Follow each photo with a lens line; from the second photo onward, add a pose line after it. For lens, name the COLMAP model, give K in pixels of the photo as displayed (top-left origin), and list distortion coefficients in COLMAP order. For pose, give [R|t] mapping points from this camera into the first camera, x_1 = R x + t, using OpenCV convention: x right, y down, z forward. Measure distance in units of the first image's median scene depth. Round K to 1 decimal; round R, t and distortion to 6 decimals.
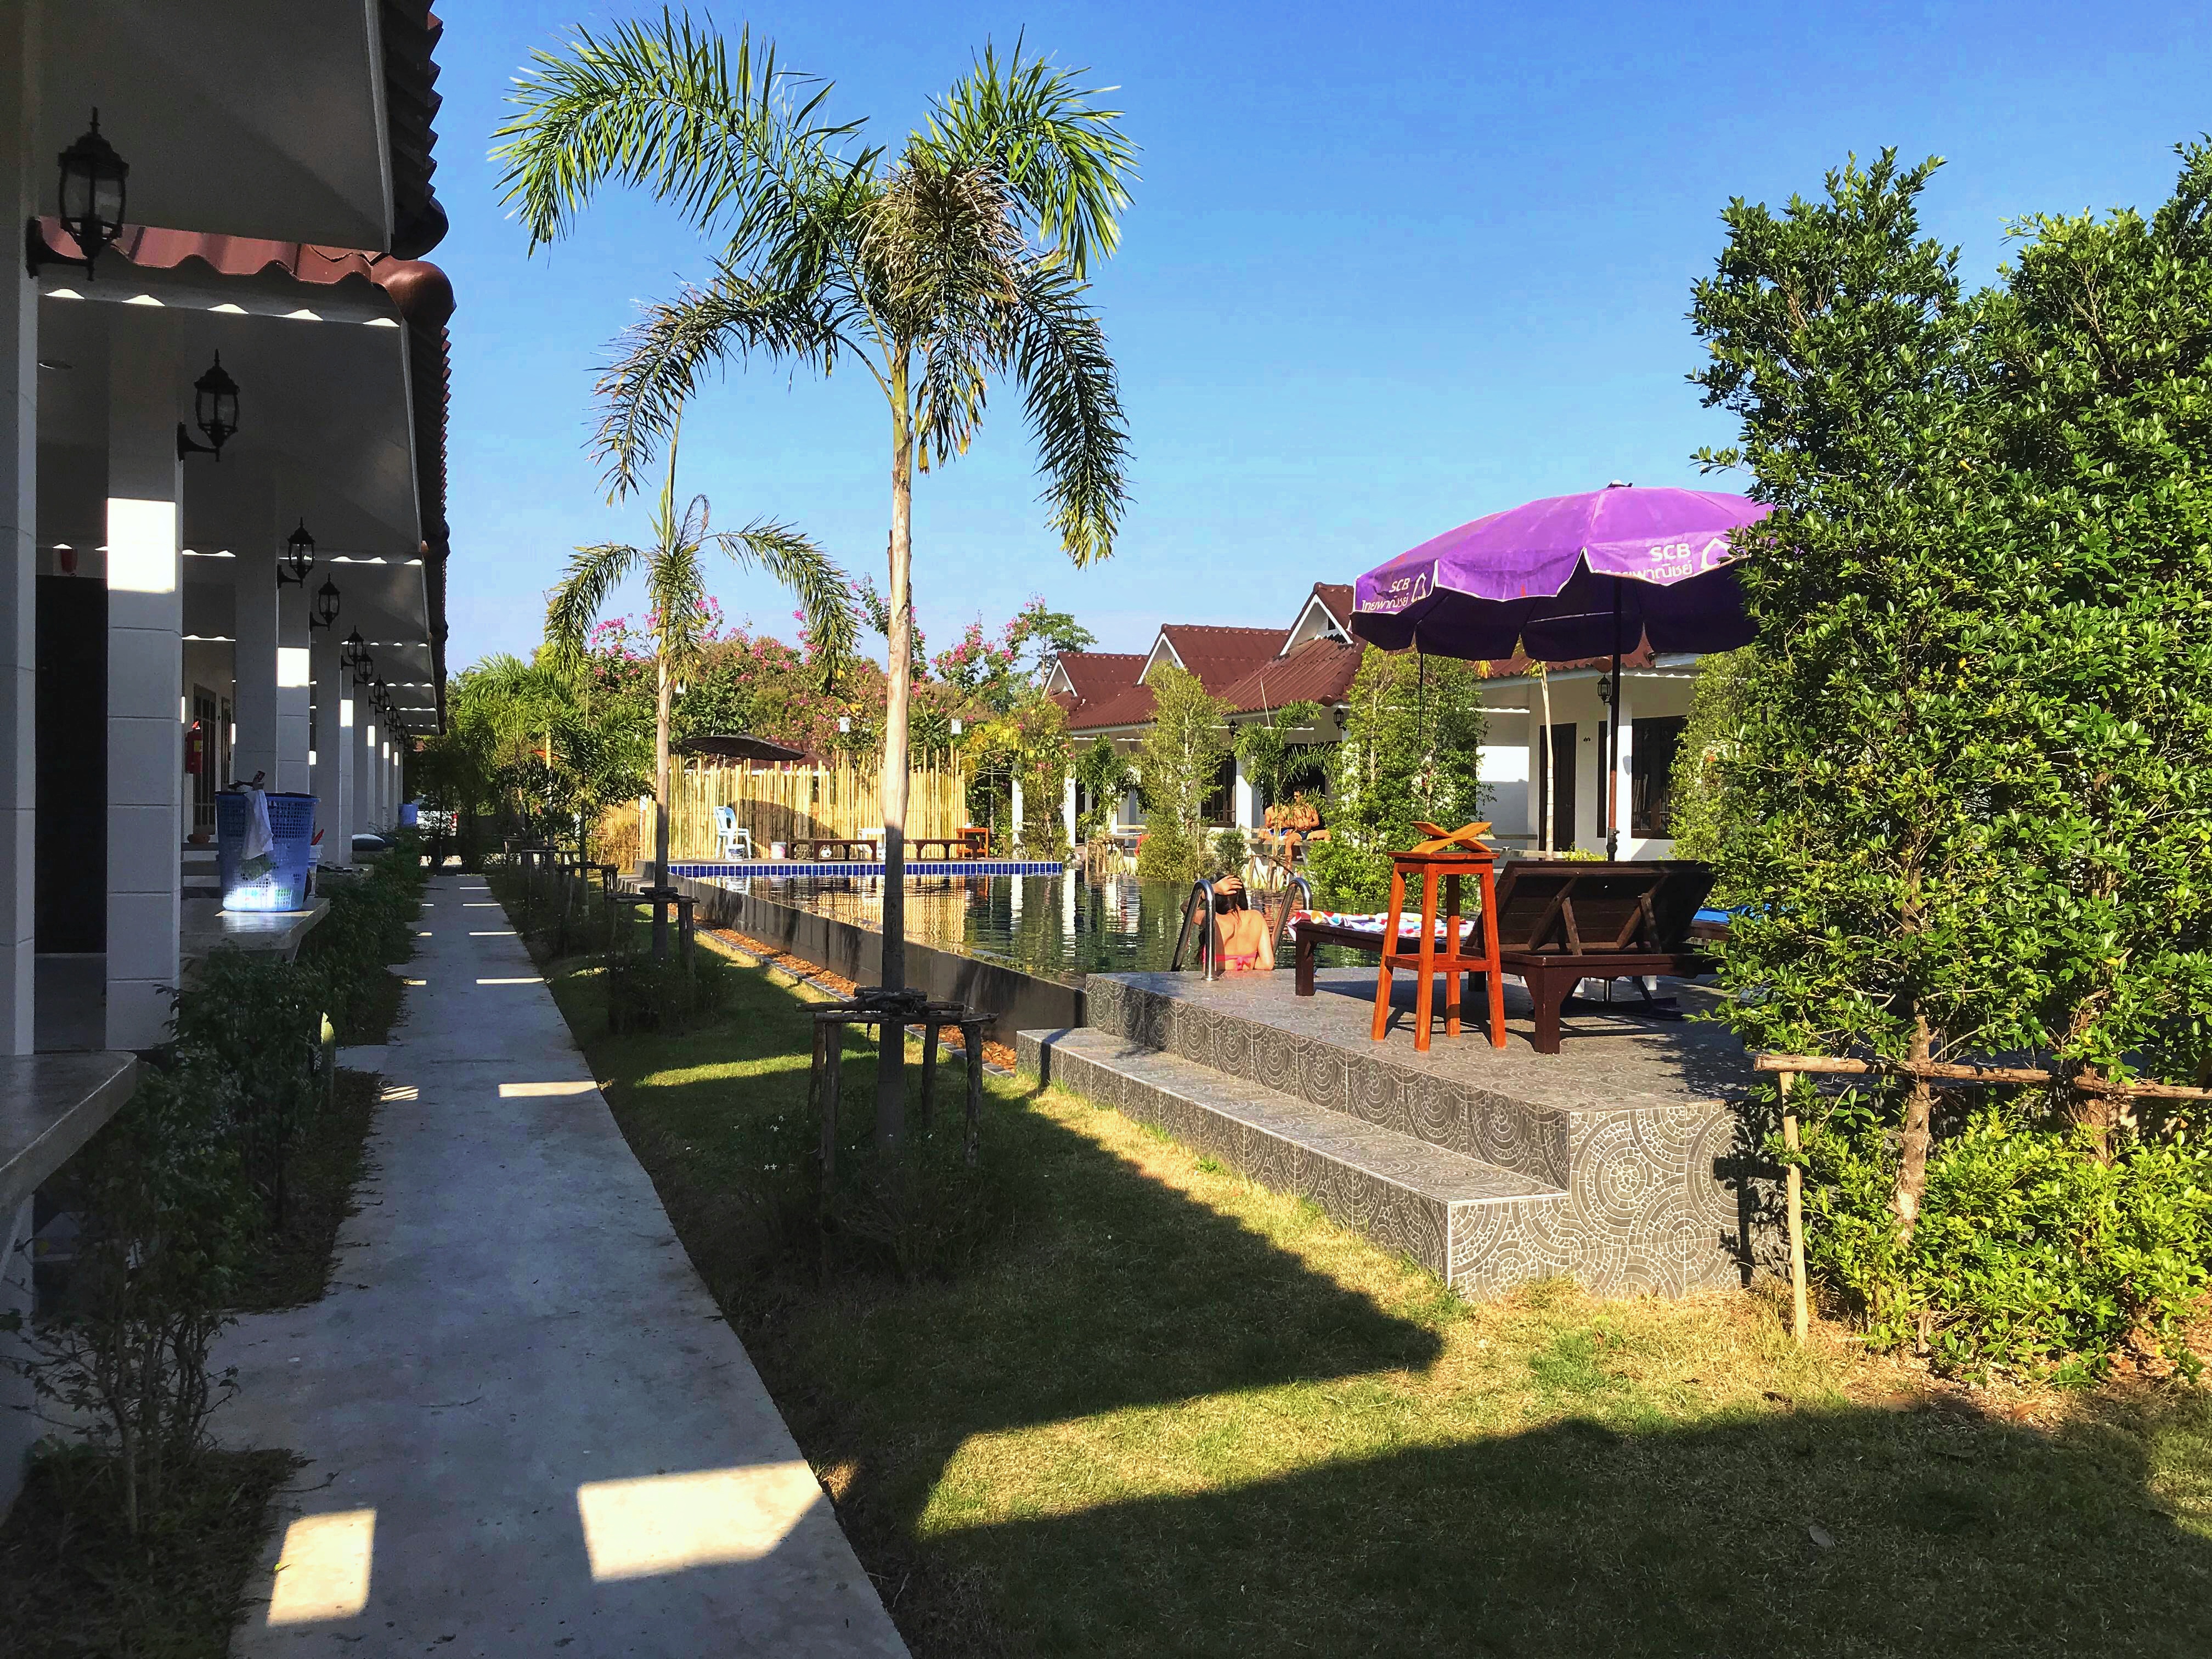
lens RADIAL K [[1812.3, 0, 1107.1], [0, 1812.3, 821.1], [0, 0, 1]] dist [0.000177, -0.002641]
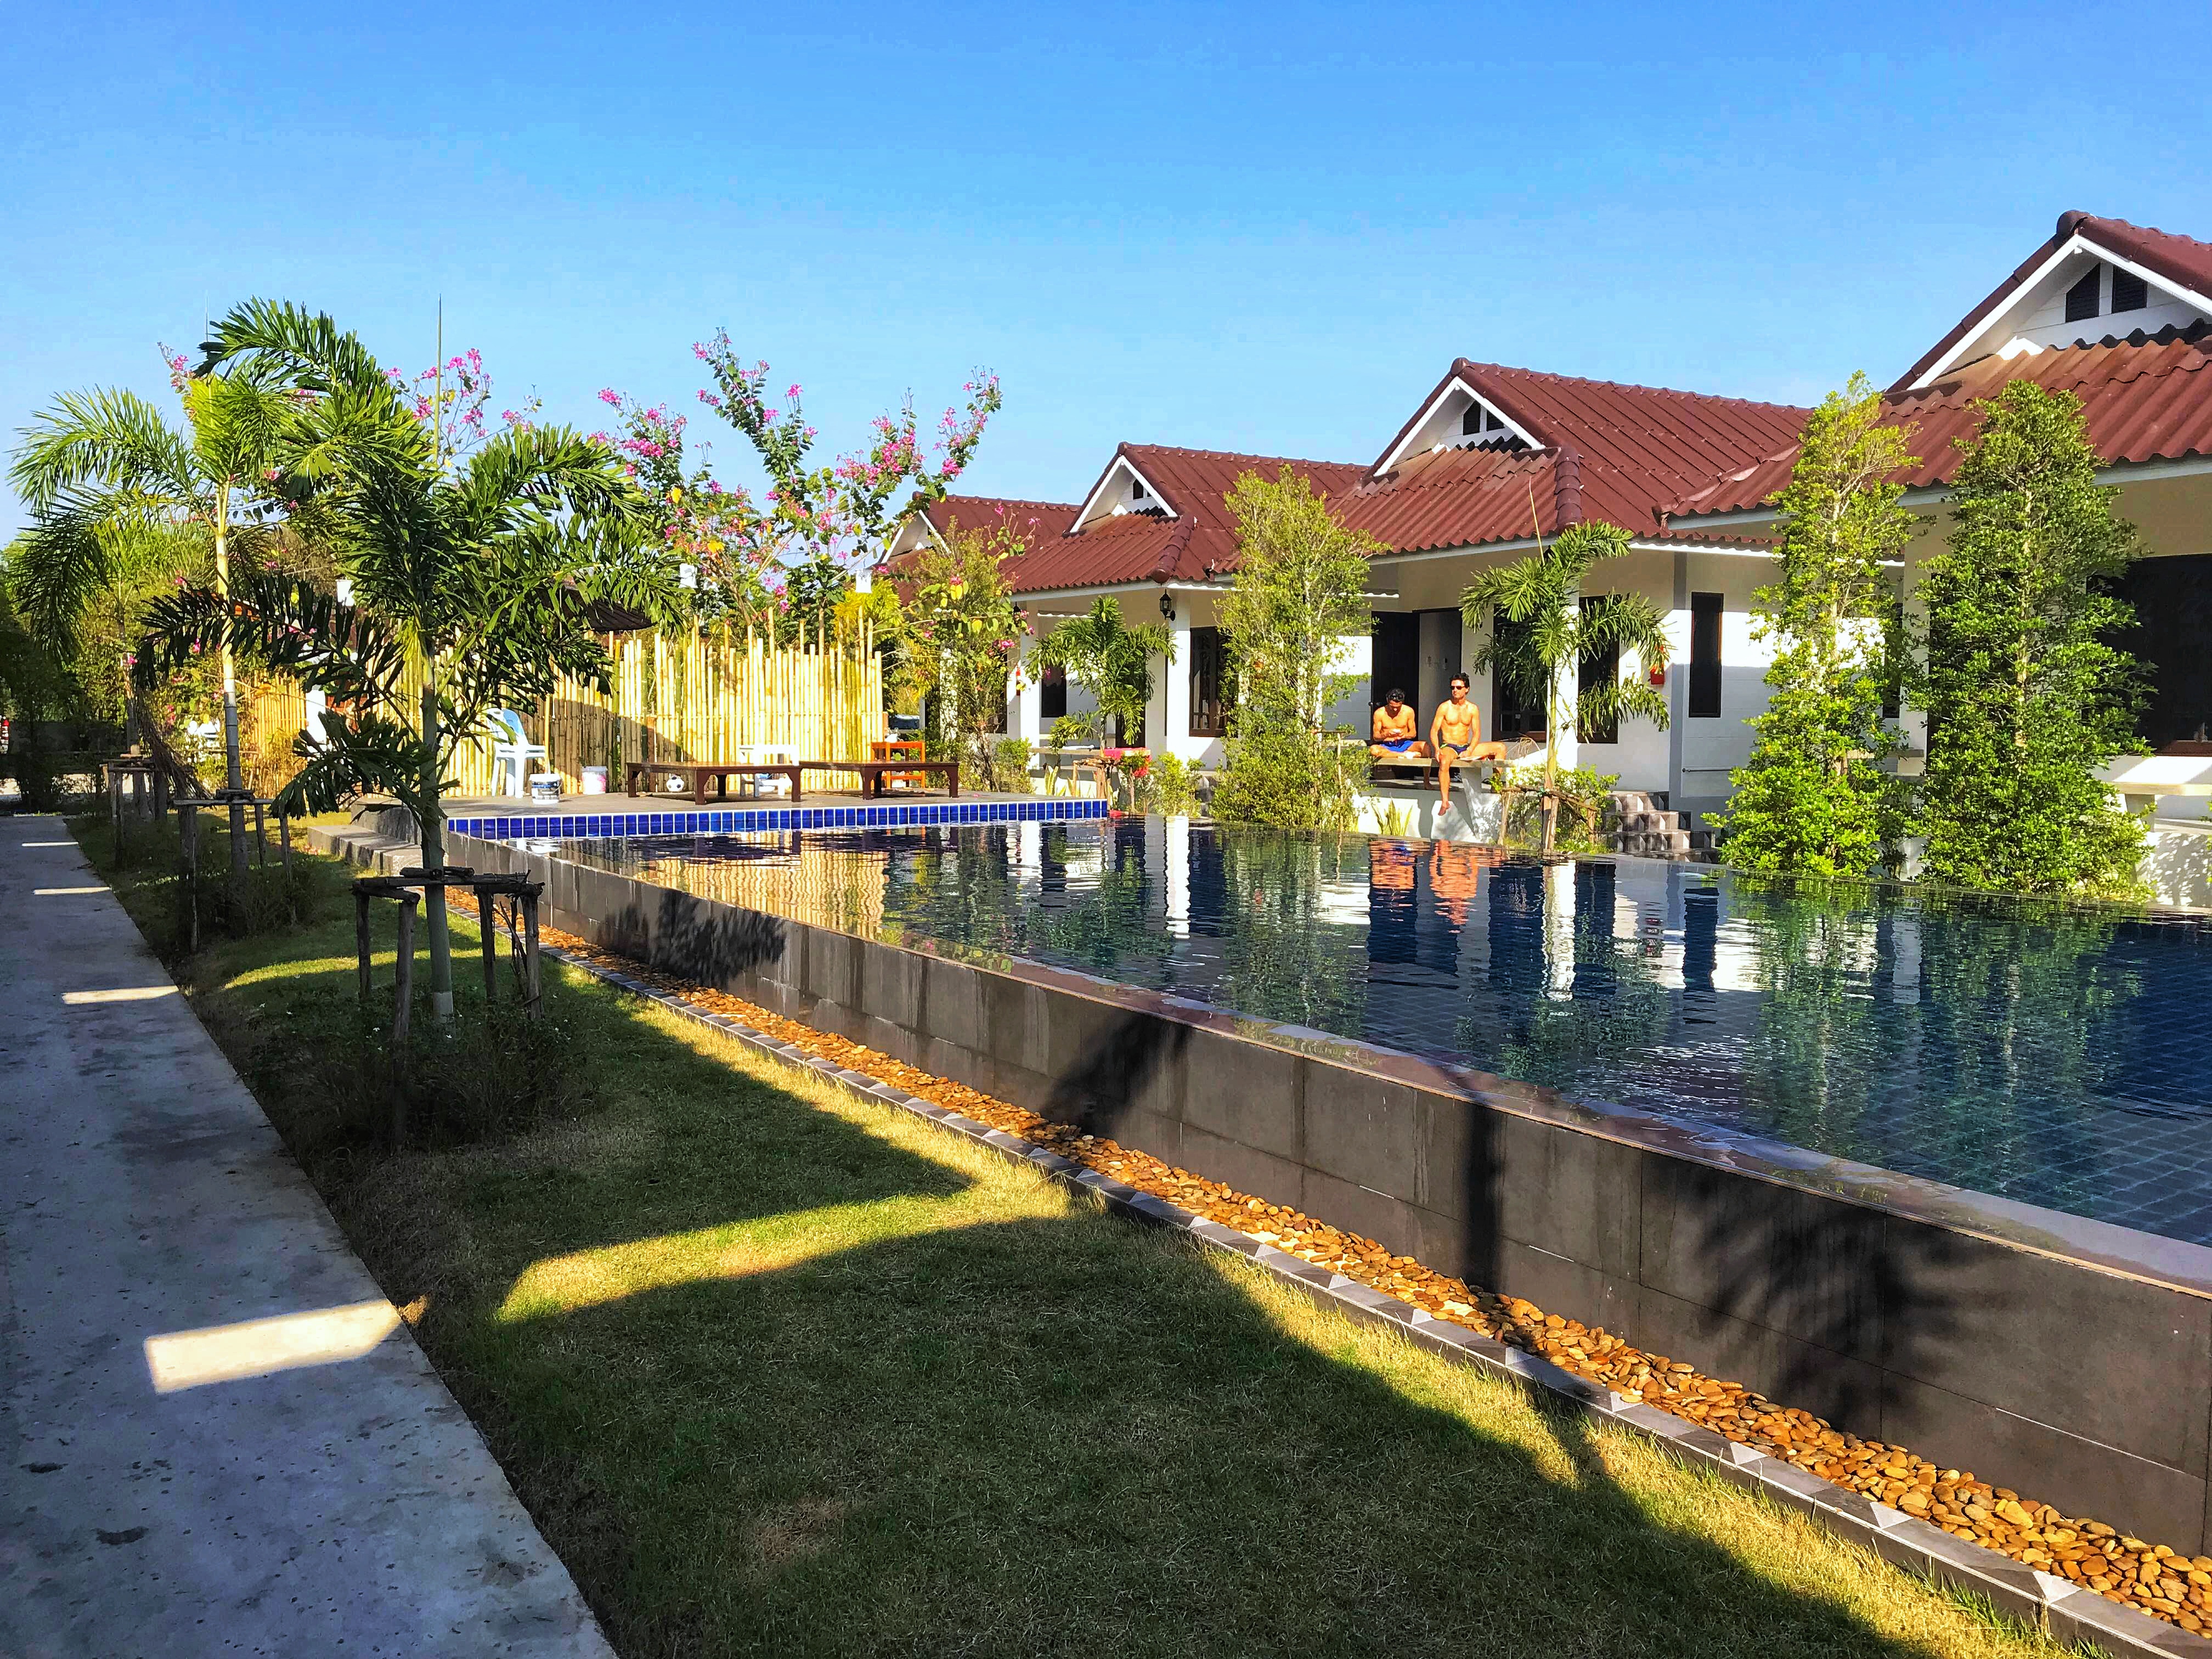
lens RADIAL K [[1812.3, 0, 1105.8], [0, 1812.3, 835.4], [0, 0, 1]] dist [0.000177, -0.002641]
pose [[0.979633, -0.013173, 0.200364, -0.133640], [0.000761, 0.998082, 0.061899, -0.003015], [-0.200796, -0.060486, 0.977764, 0.363456]]
